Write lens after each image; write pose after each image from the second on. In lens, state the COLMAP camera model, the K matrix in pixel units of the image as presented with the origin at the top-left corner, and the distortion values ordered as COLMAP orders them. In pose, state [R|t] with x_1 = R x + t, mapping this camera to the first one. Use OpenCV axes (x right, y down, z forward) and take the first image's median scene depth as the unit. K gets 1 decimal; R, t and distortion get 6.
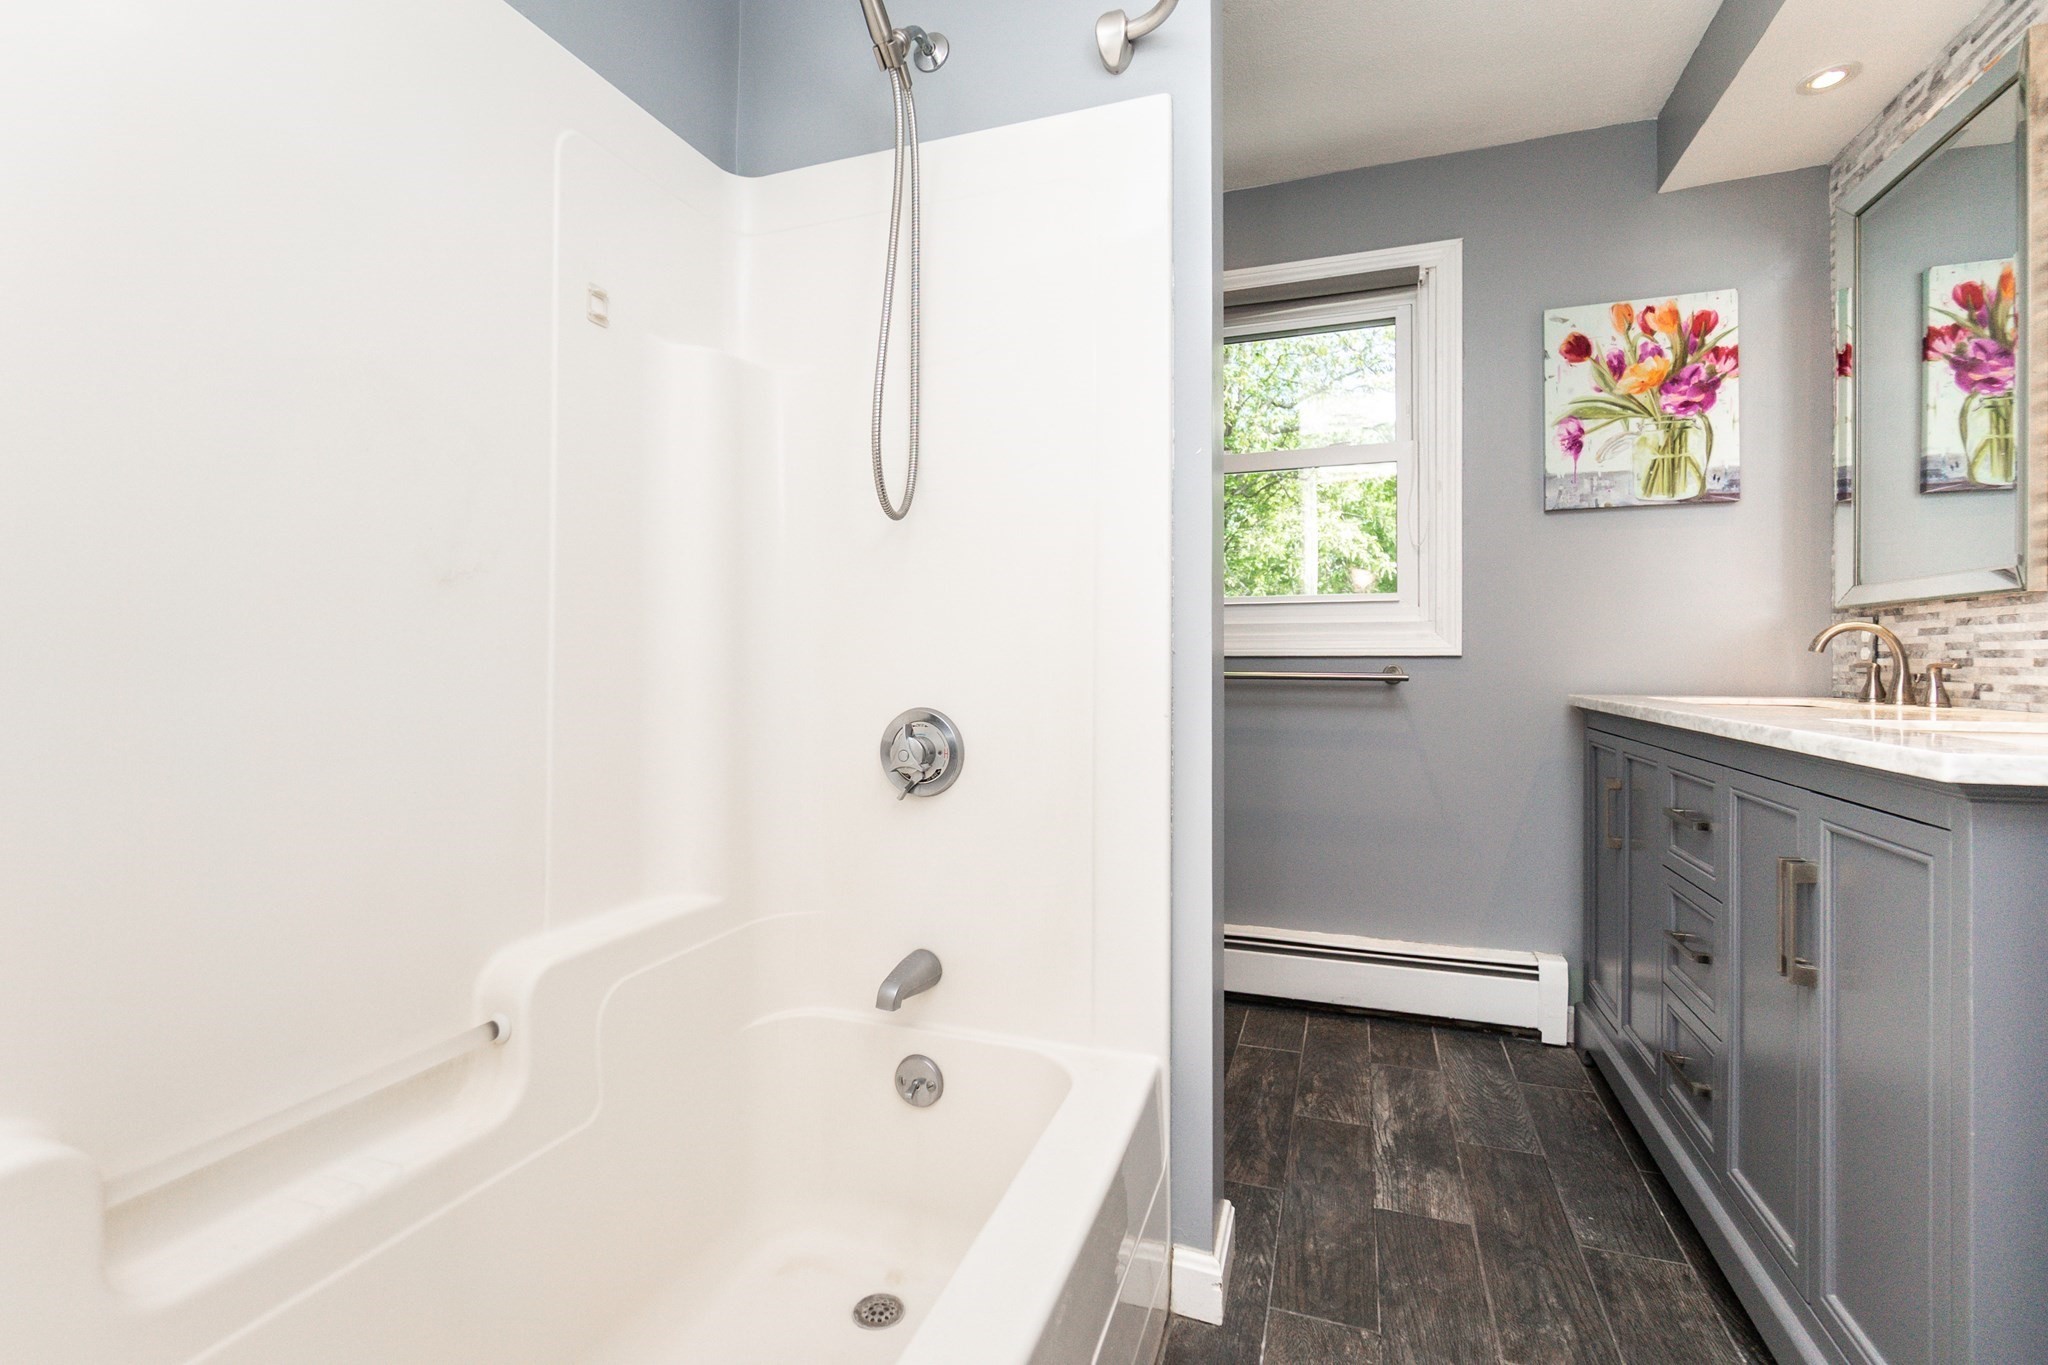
lens RADIAL K [[903.9, 0, 1011.9], [0, 903.9, 669.6], [0, 0, 1]] dist [0.002283, 0.000463]
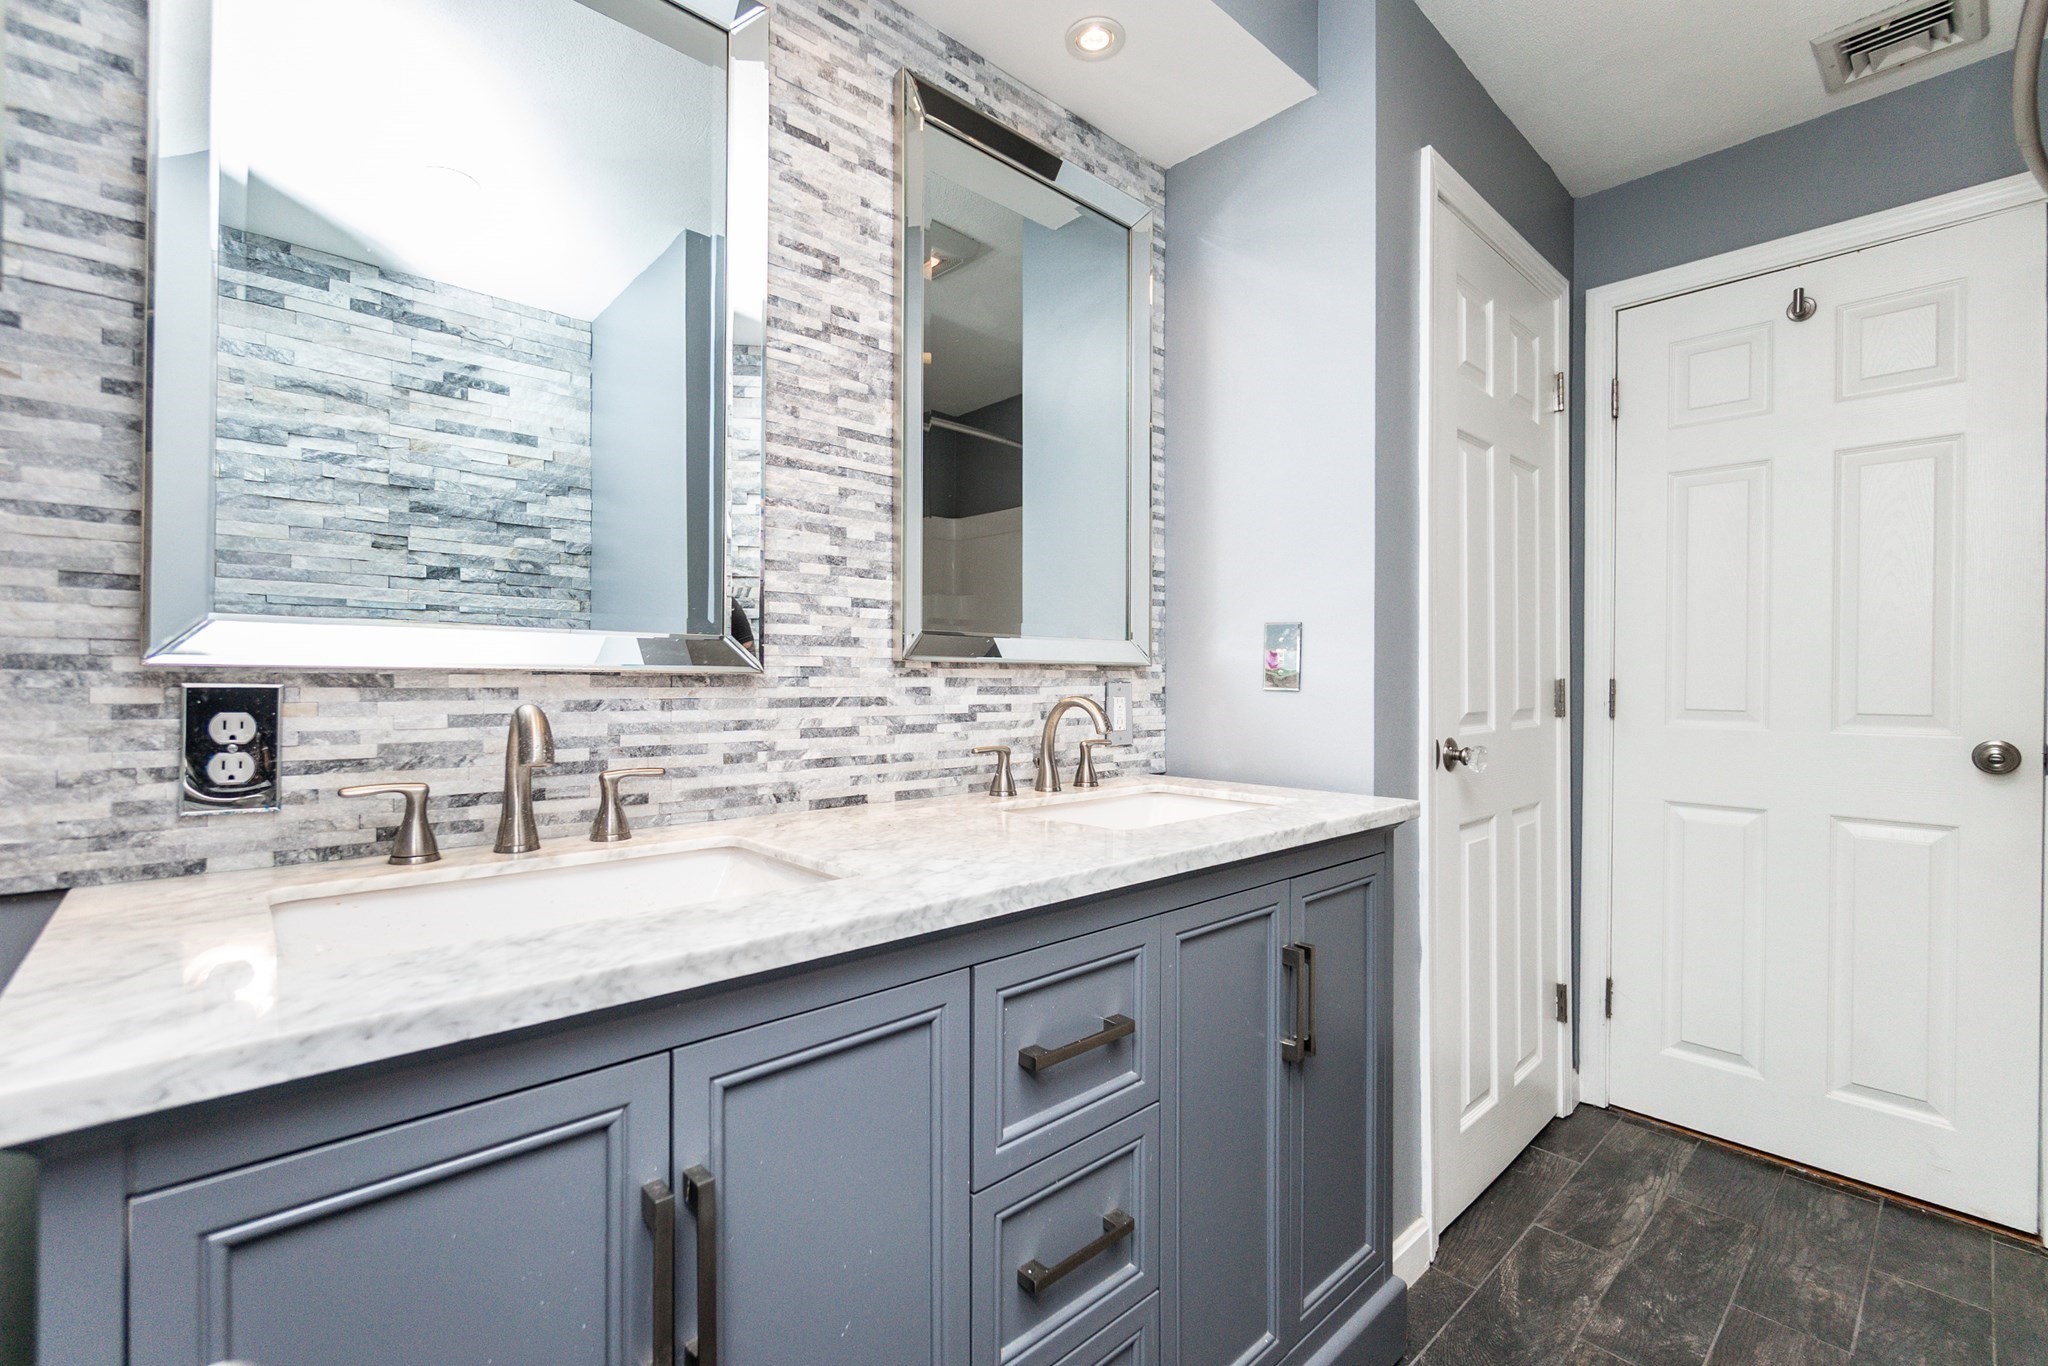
lens RADIAL K [[903.9, 0, 1011.9], [0, 903.9, 670.1], [0, 0, 1]] dist [0.002283, 0.000463]
pose [[-0.890643, 0.000466, 0.454703, 0.499203], [-0.000909, 0.999996, -0.002805, -0.081993], [-0.454702, -0.002911, -0.890639, 1.532747]]
